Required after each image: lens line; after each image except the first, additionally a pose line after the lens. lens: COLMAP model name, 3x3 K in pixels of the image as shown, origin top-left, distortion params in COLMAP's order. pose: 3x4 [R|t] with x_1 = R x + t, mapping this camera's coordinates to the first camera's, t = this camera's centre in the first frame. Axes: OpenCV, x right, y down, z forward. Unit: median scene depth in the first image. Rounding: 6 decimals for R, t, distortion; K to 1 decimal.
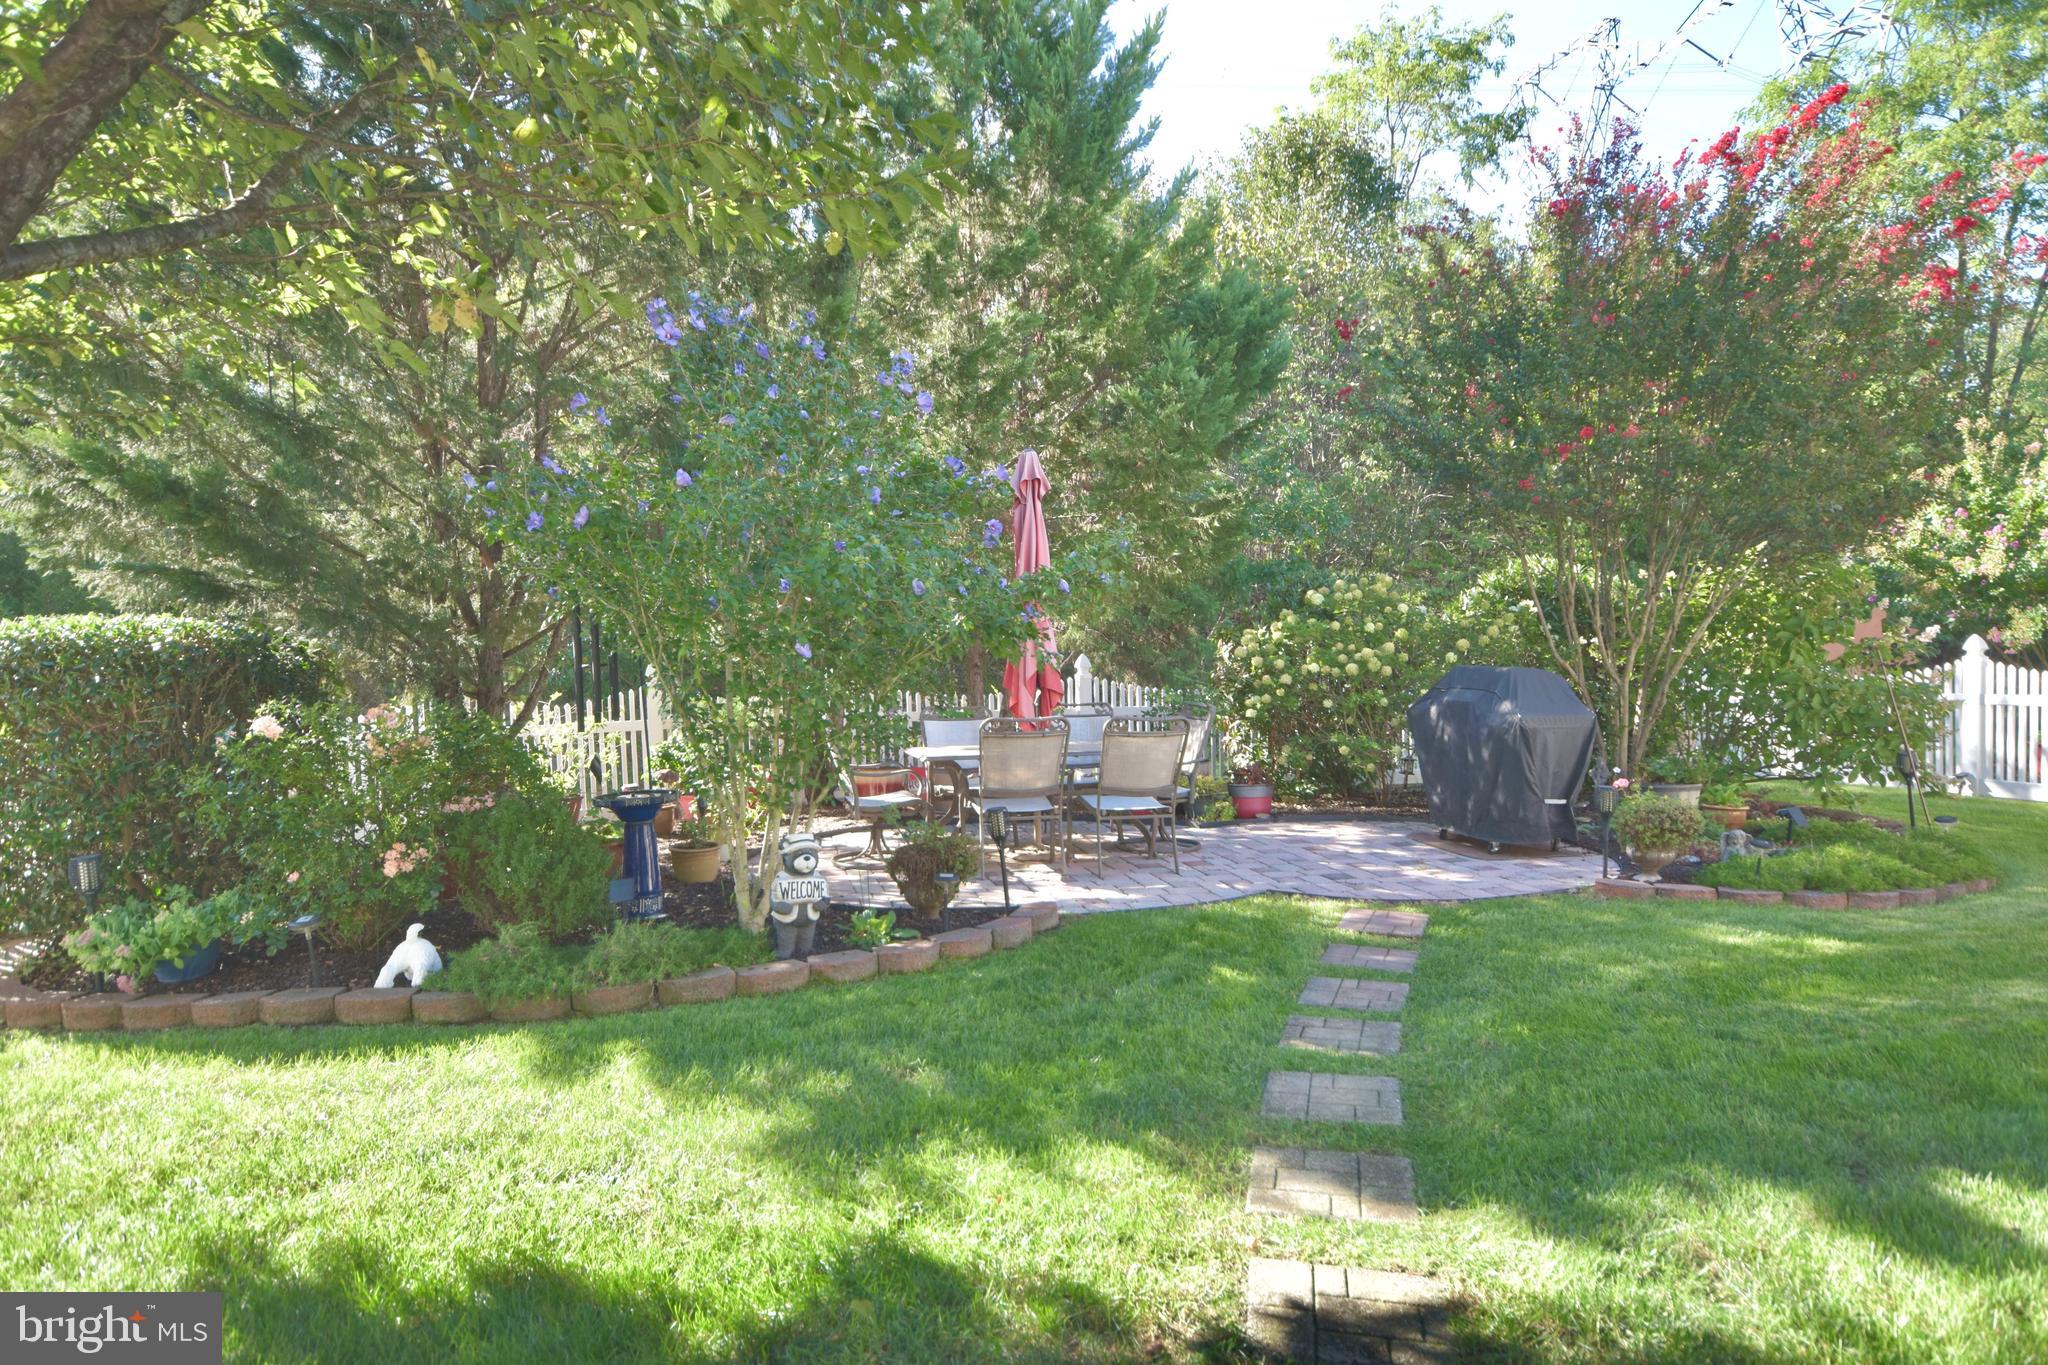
lens RADIAL K [[1243.8, 0, 1021.9], [0, 1243.8, 683.2], [0, 0, 1]] dist [-0.001688, -0.000088]
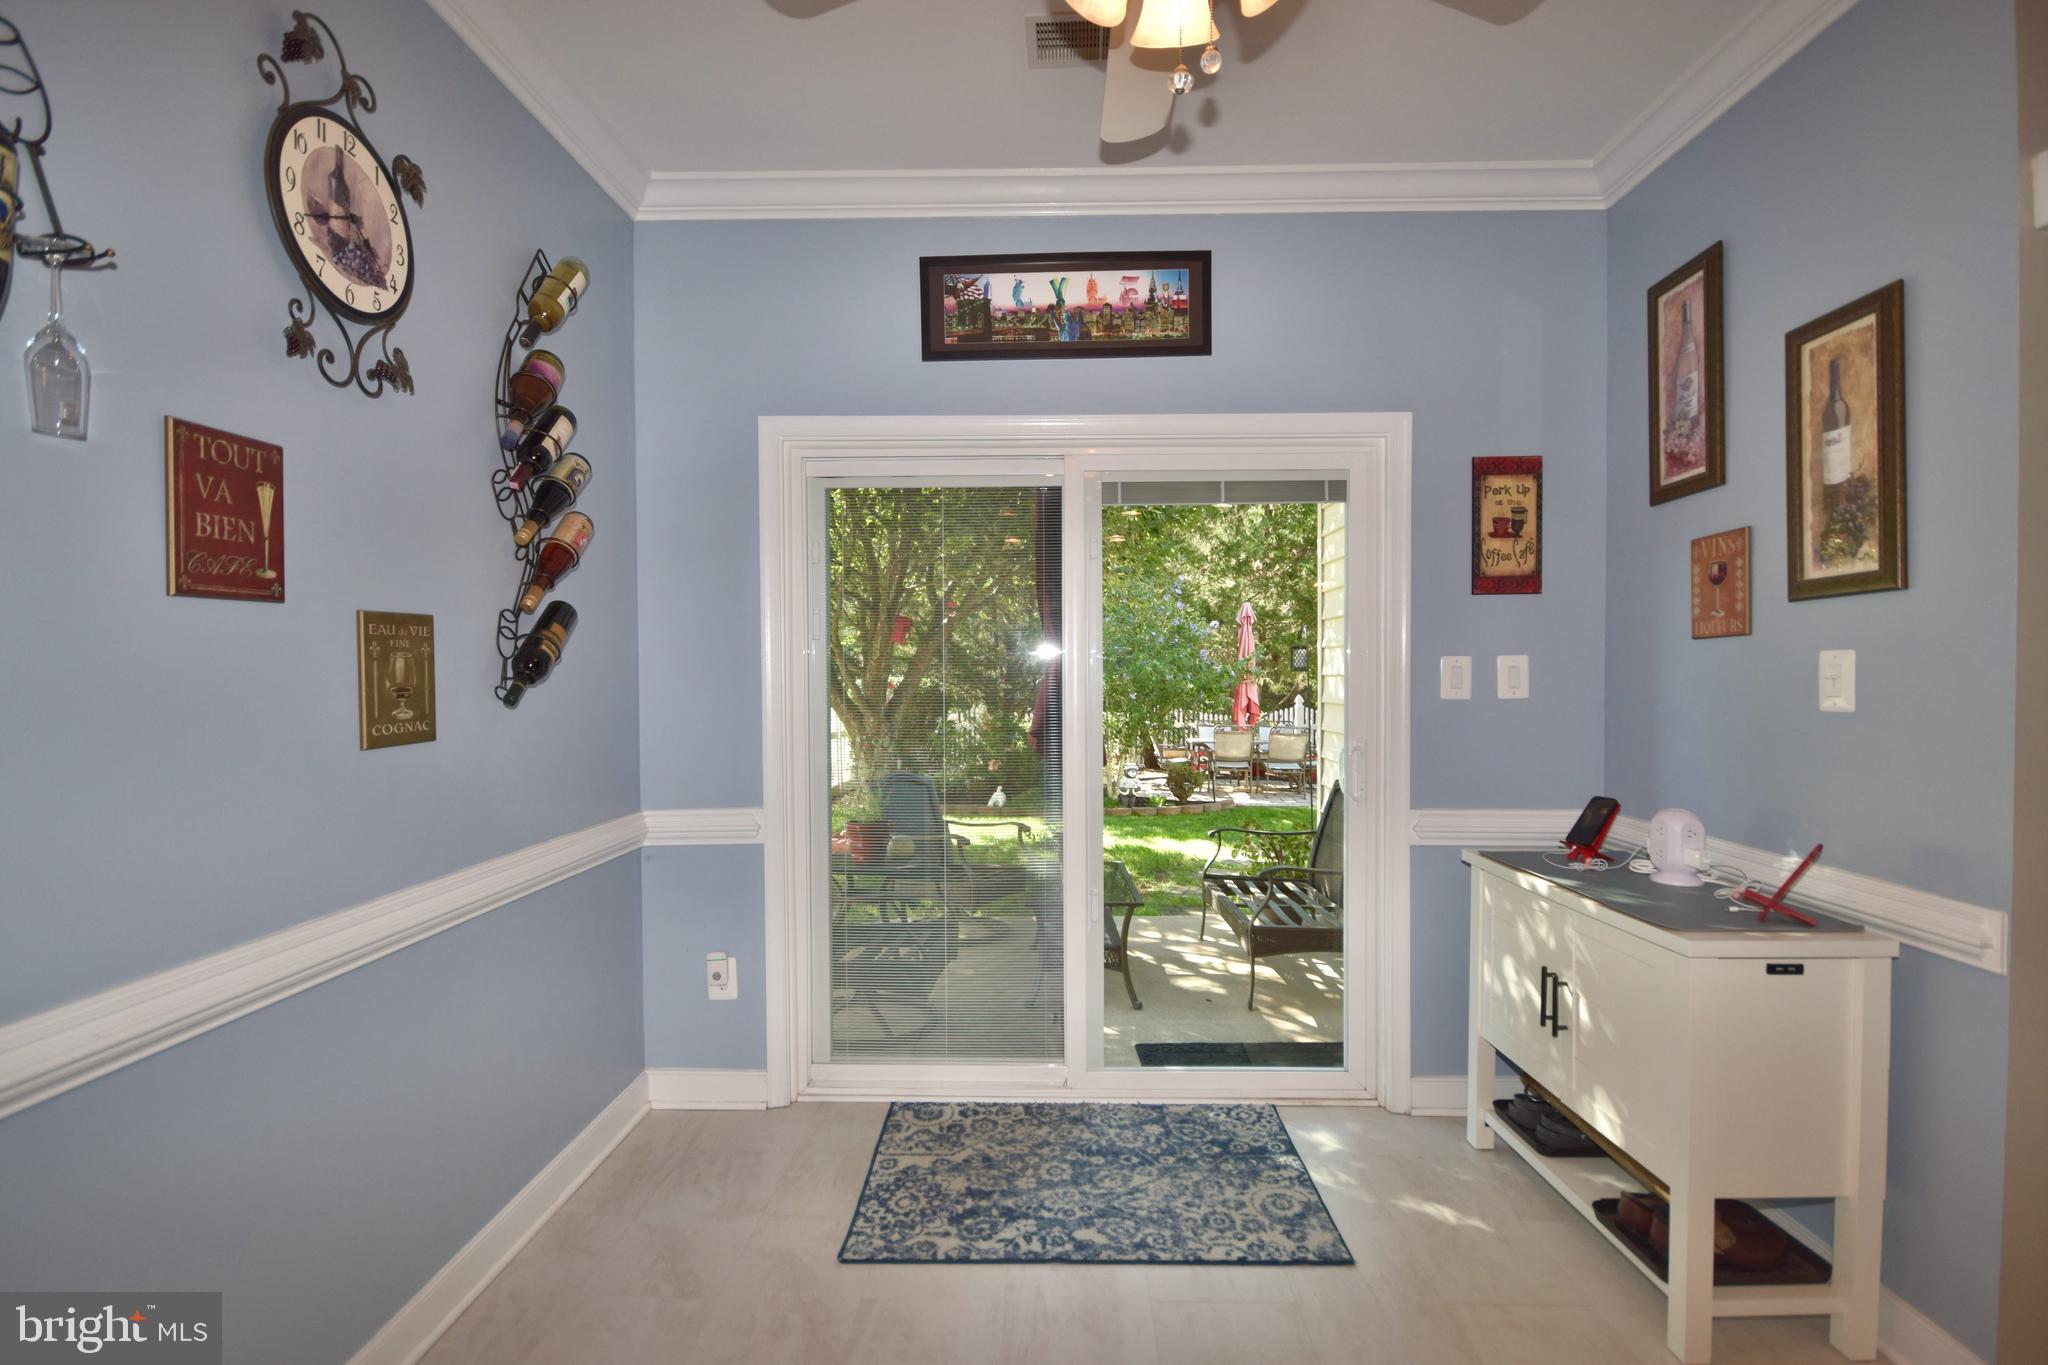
lens RADIAL K [[980.7, 0, 1024.3], [0, 980.7, 683.9], [0, 0, 1]] dist [0.000043, 0.000000]
pose [[0.947977, 0.020723, -0.317664, 0.243948], [-0.028275, 0.999416, -0.019181, -0.003403], [0.317081, 0.027165, 0.948009, -0.974735]]
